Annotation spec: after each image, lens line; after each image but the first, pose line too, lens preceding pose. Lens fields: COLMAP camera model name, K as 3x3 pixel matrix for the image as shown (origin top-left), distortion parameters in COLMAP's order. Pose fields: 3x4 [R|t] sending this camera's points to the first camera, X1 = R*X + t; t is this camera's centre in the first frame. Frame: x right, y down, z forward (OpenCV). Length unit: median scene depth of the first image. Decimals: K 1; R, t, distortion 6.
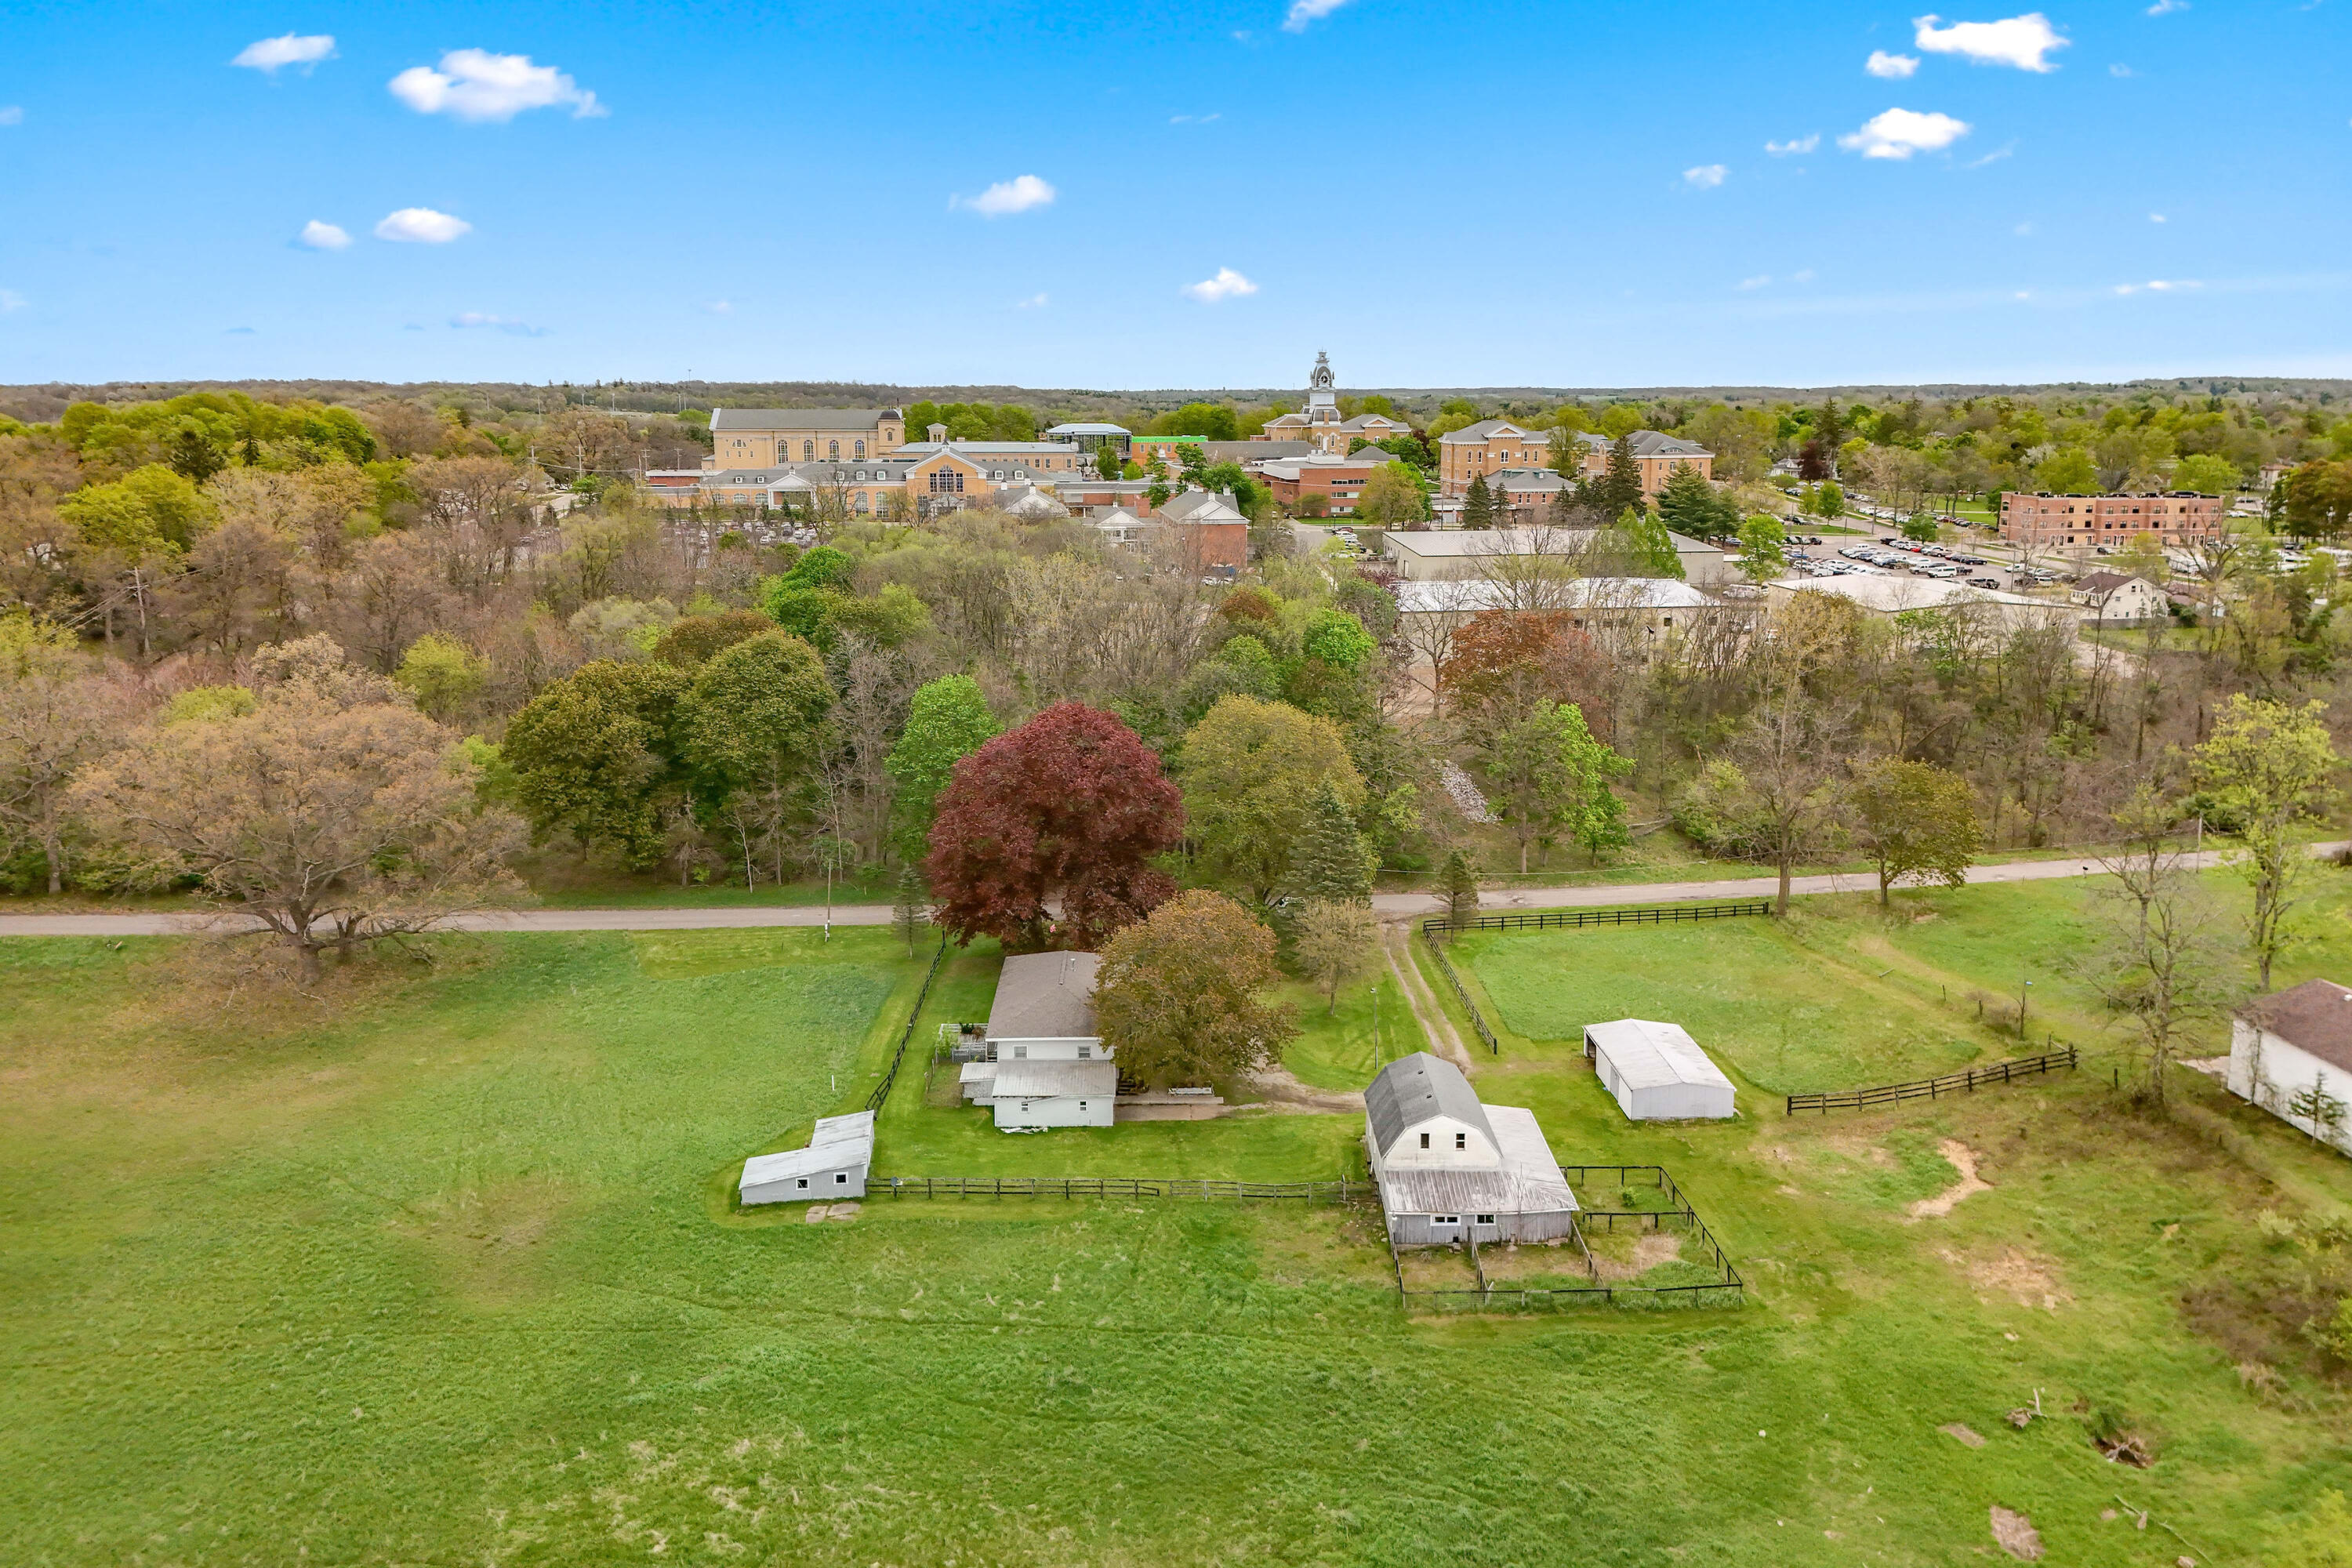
lens RADIAL K [[1718.6, 0, 1176.8], [0, 1718.6, 678.8], [0, 0, 1]] dist [0.085357, -0.073533]
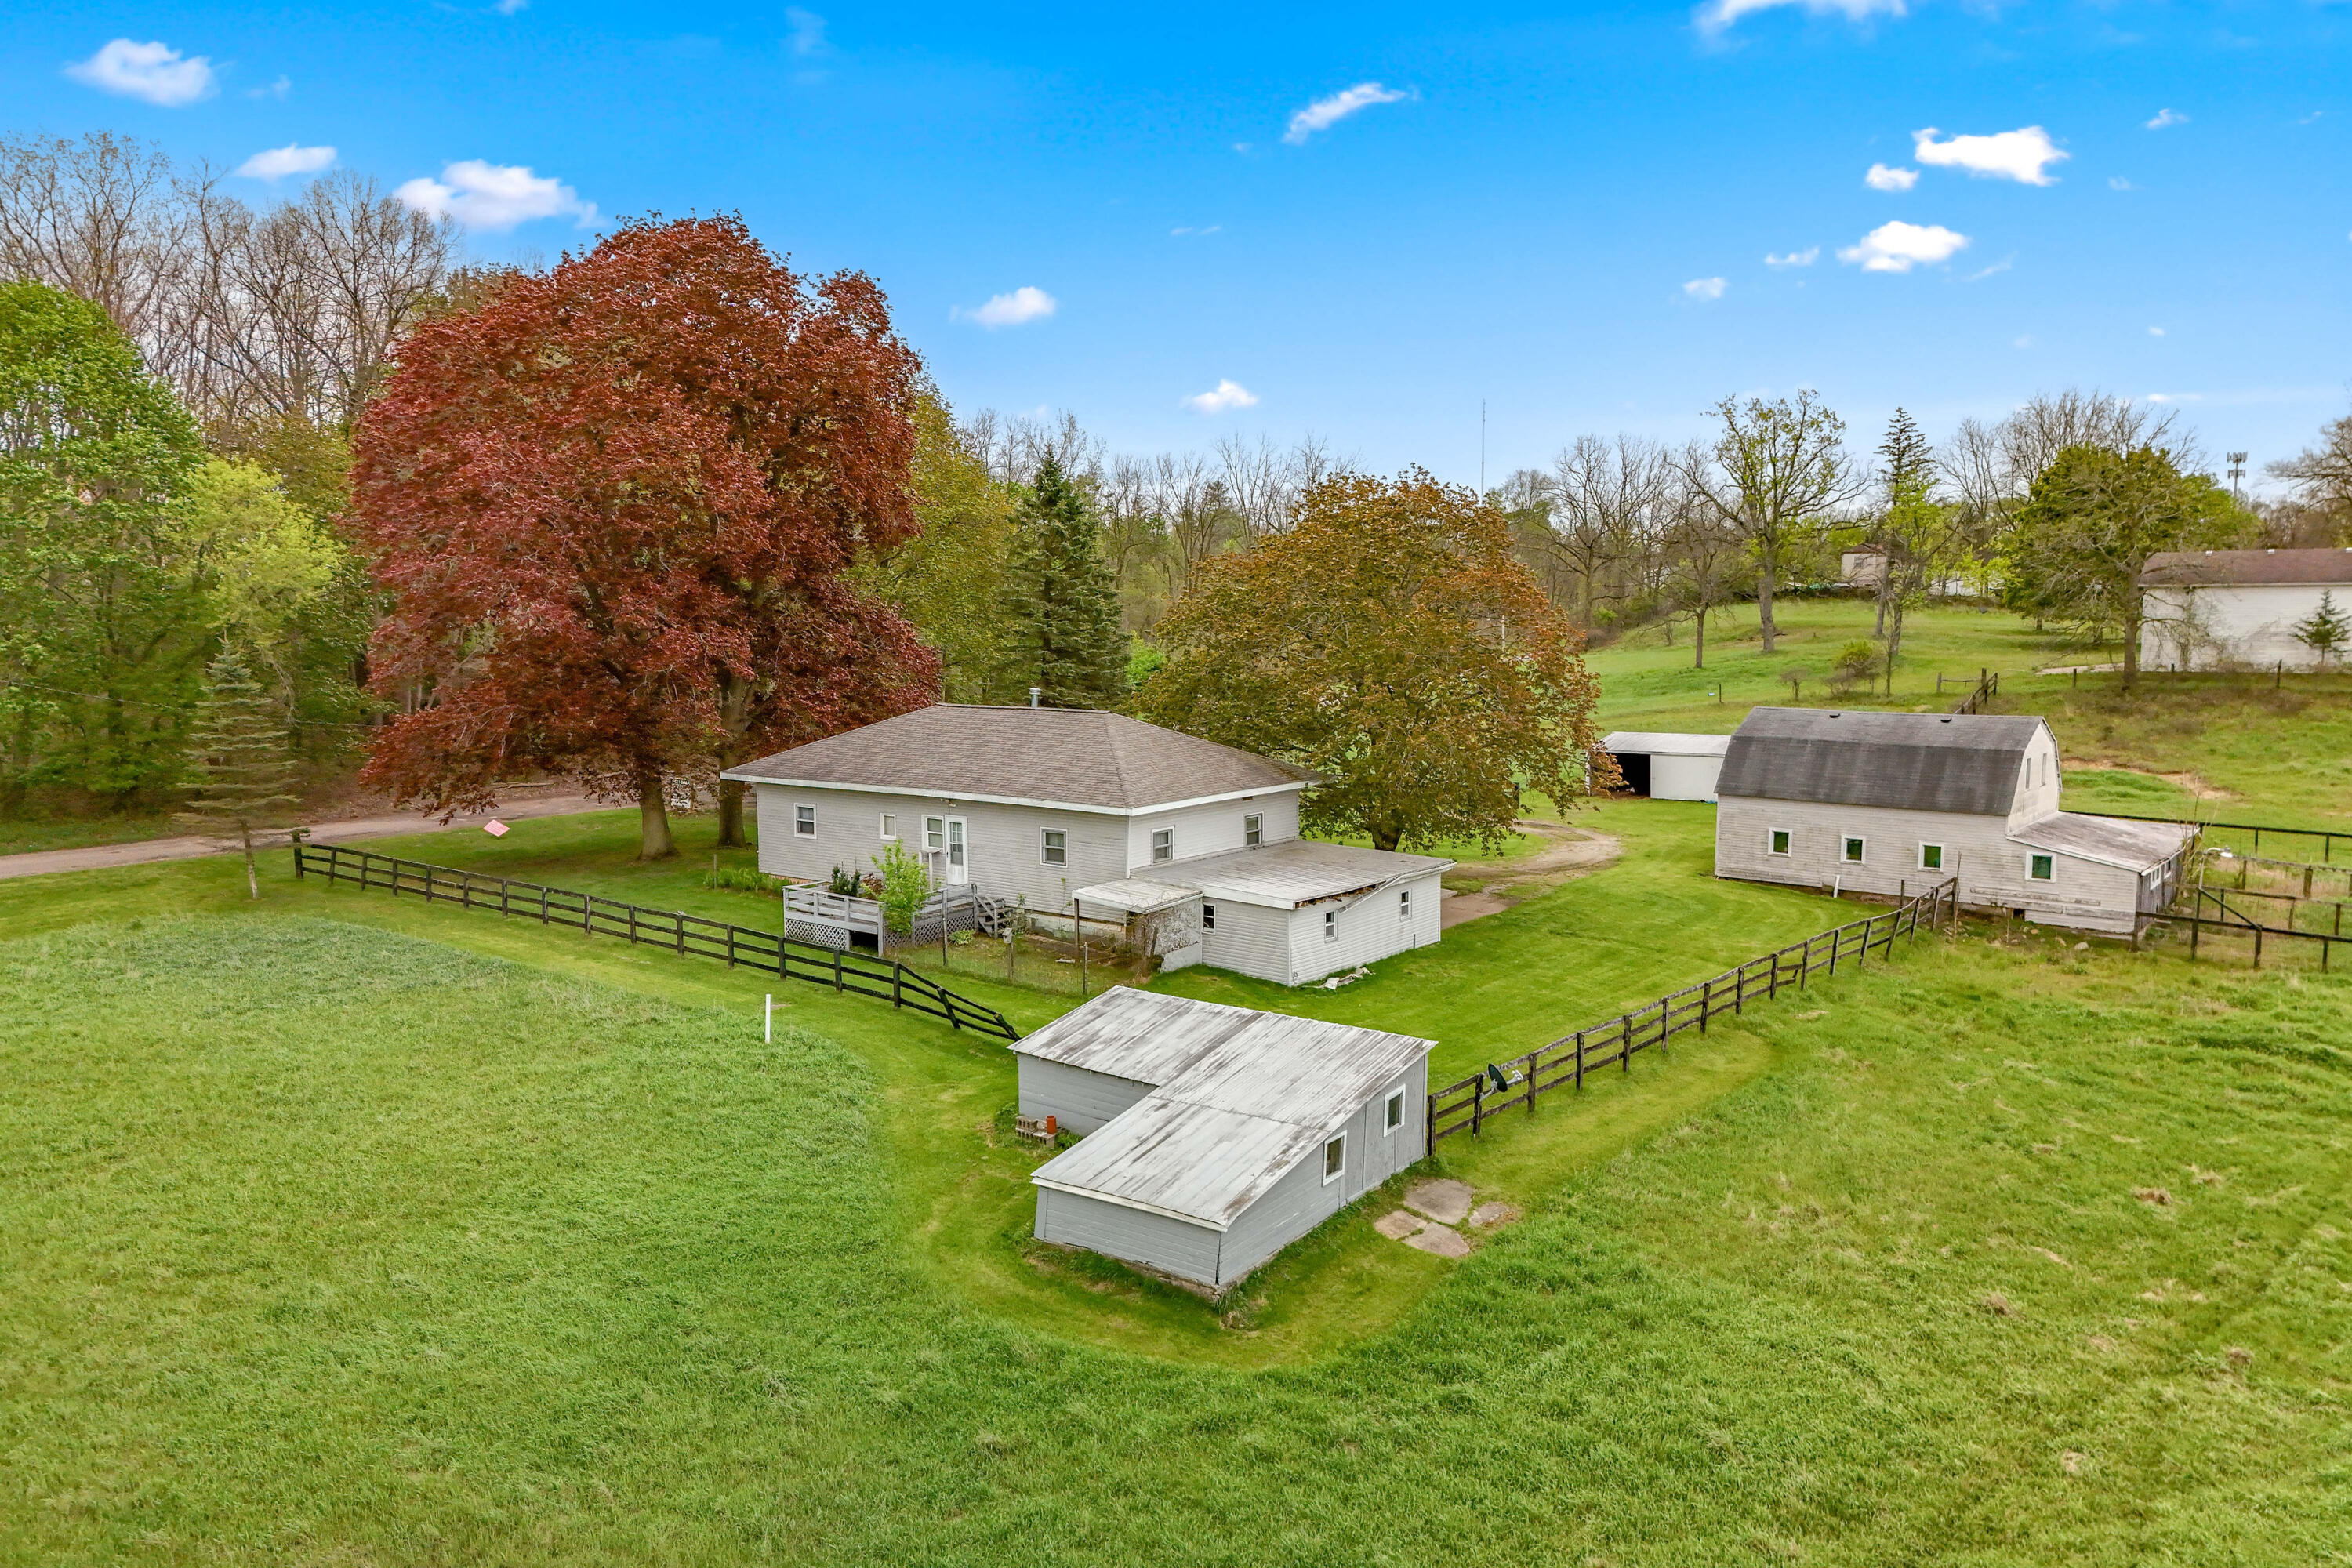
lens RADIAL K [[1748.8, 0, 1174.7], [0, 1748.8, 689.0], [0, 0, 1]] dist [0.059501, -0.041755]
pose [[0.629278, -0.048320, 0.775677, -0.451889], [0.135811, 0.989545, -0.048536, 0.224996], [-0.765222, 0.135888, 0.629261, 0.826557]]
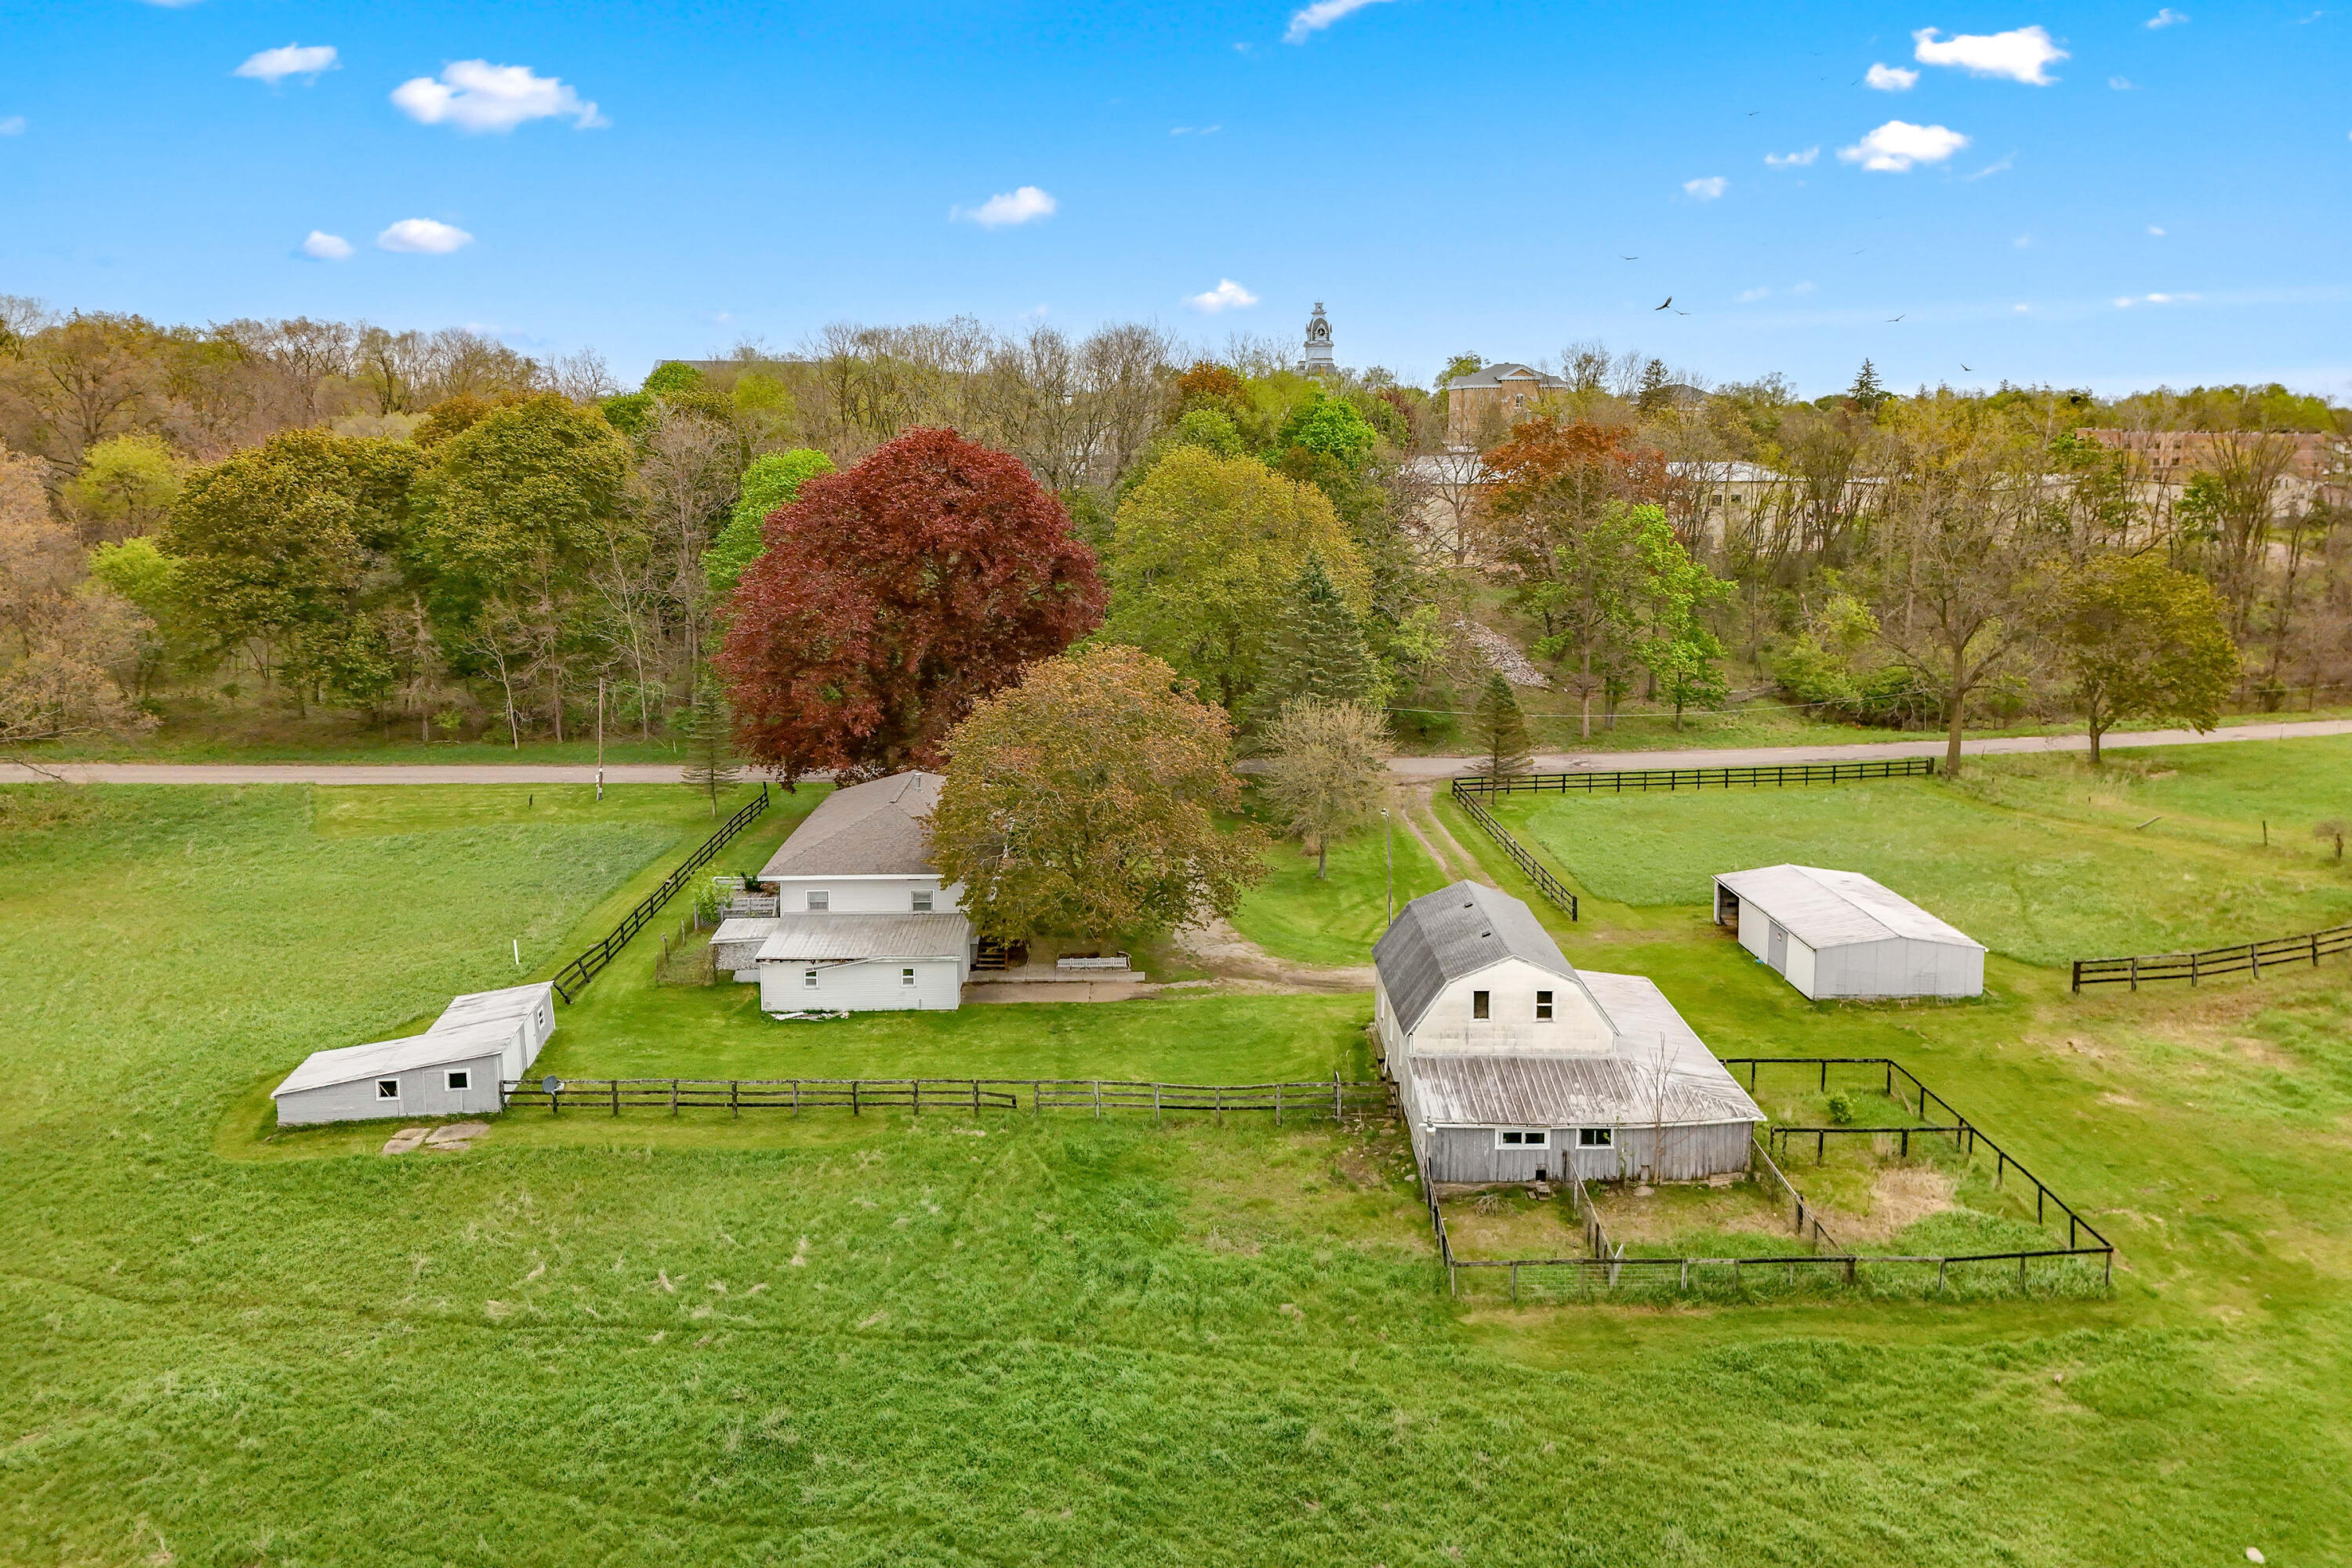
lens RADIAL K [[1724.6, 0, 1174.8], [0, 1724.6, 643.0], [0, 0, 1]] dist [0.072343, -0.045467]
pose [[1.000000, 0.000430, -0.000792, 0.042793], [-0.000465, 0.999016, -0.044338, 0.169912], [0.000772, 0.044338, 0.999016, 0.418999]]
